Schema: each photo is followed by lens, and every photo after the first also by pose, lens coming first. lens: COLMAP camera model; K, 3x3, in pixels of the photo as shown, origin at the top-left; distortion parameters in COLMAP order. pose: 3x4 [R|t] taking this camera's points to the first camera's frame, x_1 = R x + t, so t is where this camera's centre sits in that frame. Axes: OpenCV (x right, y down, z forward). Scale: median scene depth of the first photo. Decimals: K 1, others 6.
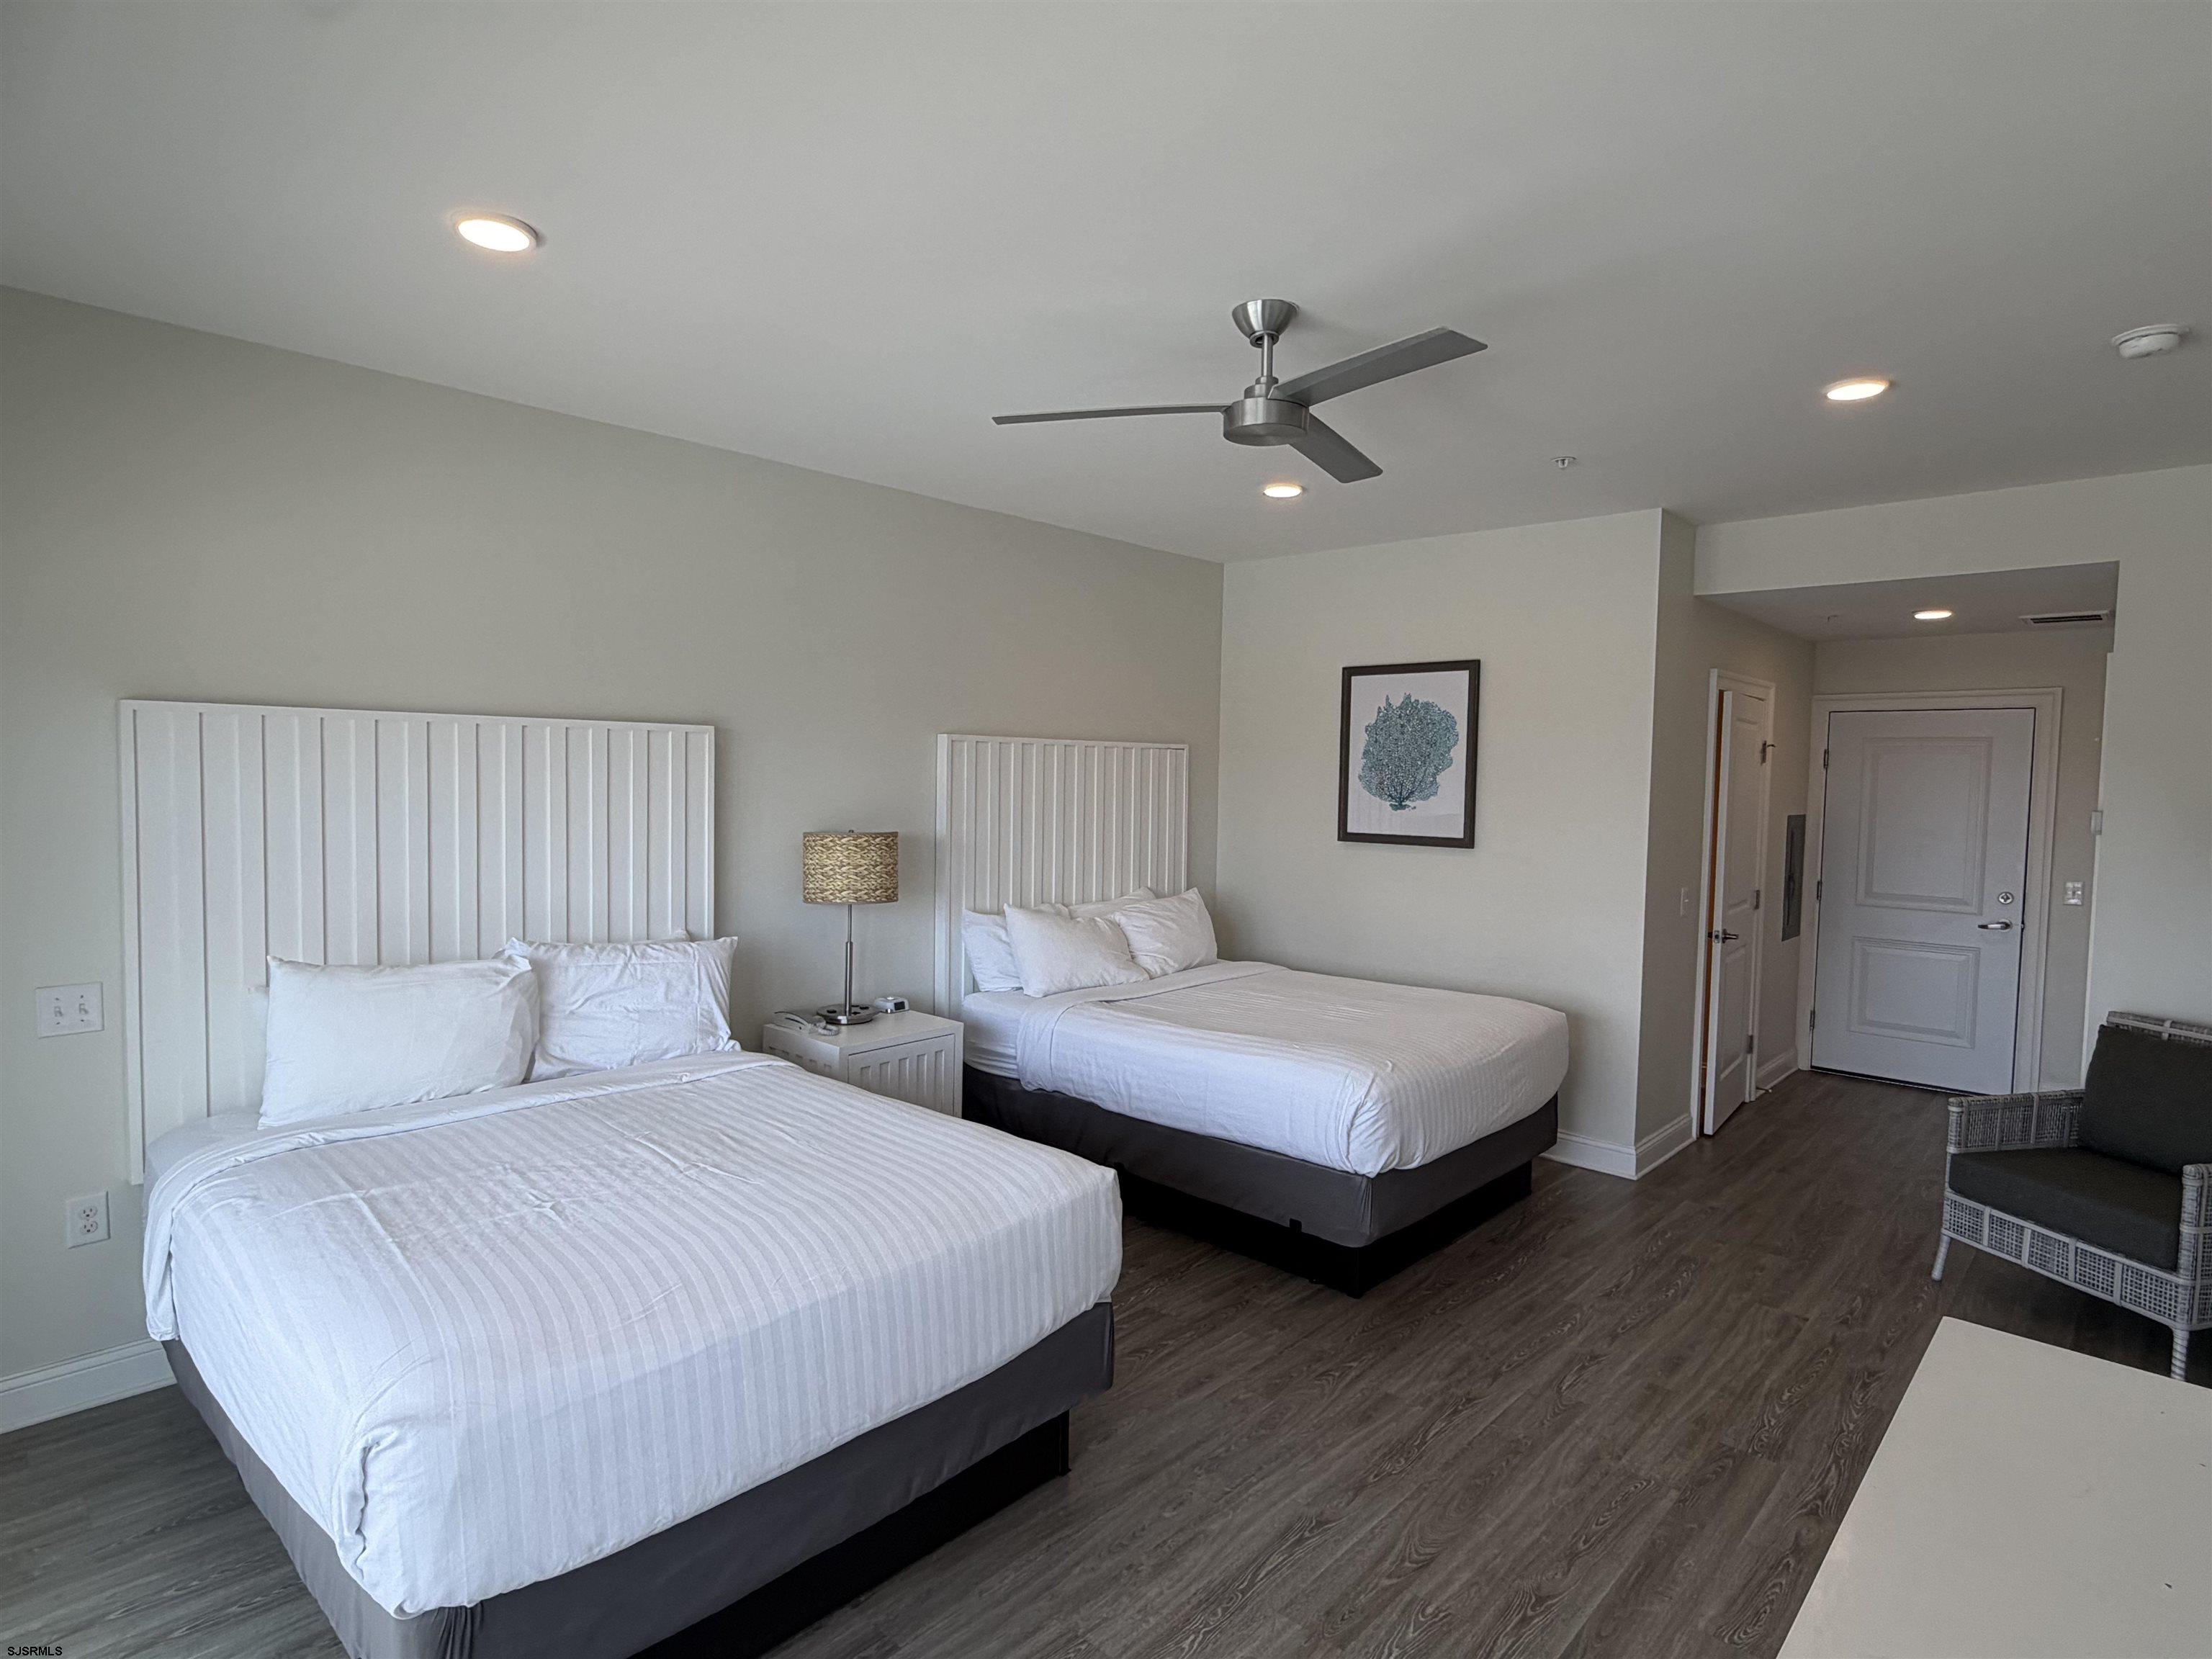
lens RADIAL K [[1187.5, 0, 1104.8], [0, 1187.5, 822.0], [0, 0, 1]] dist [0.006022, 0.000289]
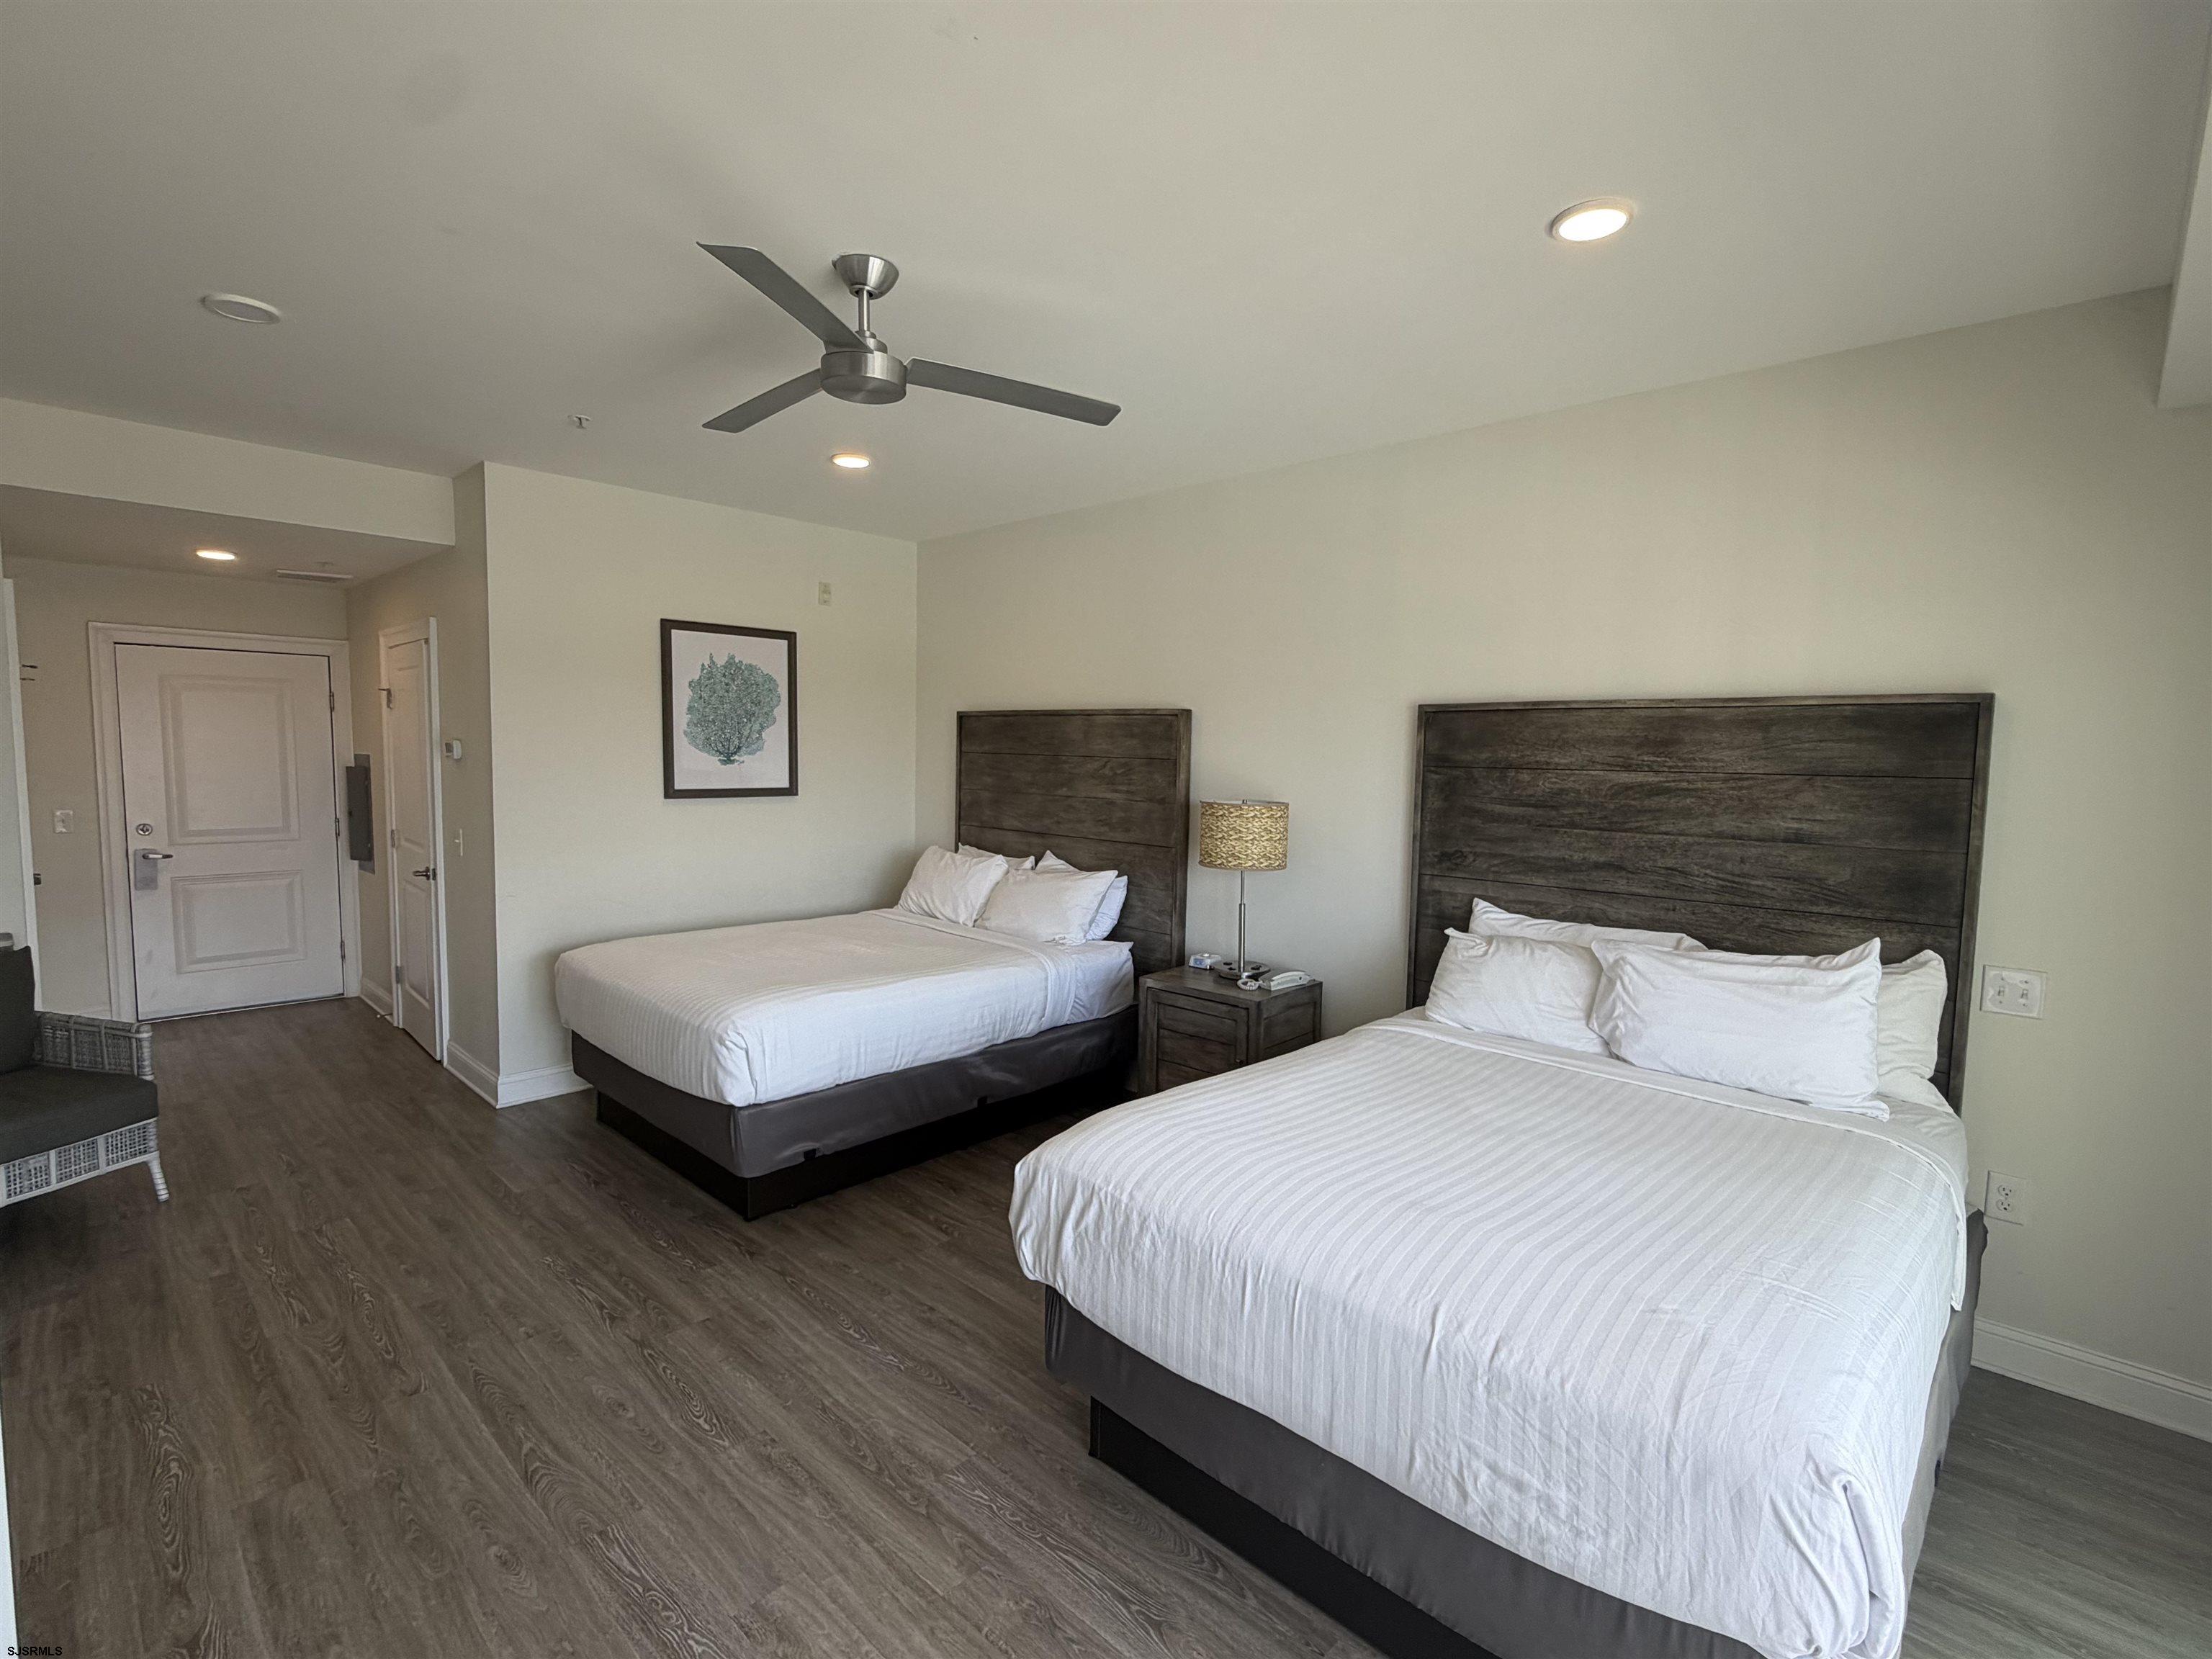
lens RADIAL K [[1028.1, 0, 1102.3], [0, 1028.1, 844.1], [0, 0, 1]] dist [-0.009101, -0.000236]
pose [[0.026767, -0.115085, 0.992995, -0.659140], [0.015389, 0.993281, 0.114703, -0.039629], [-0.999523, 0.012211, 0.028358, 0.642043]]
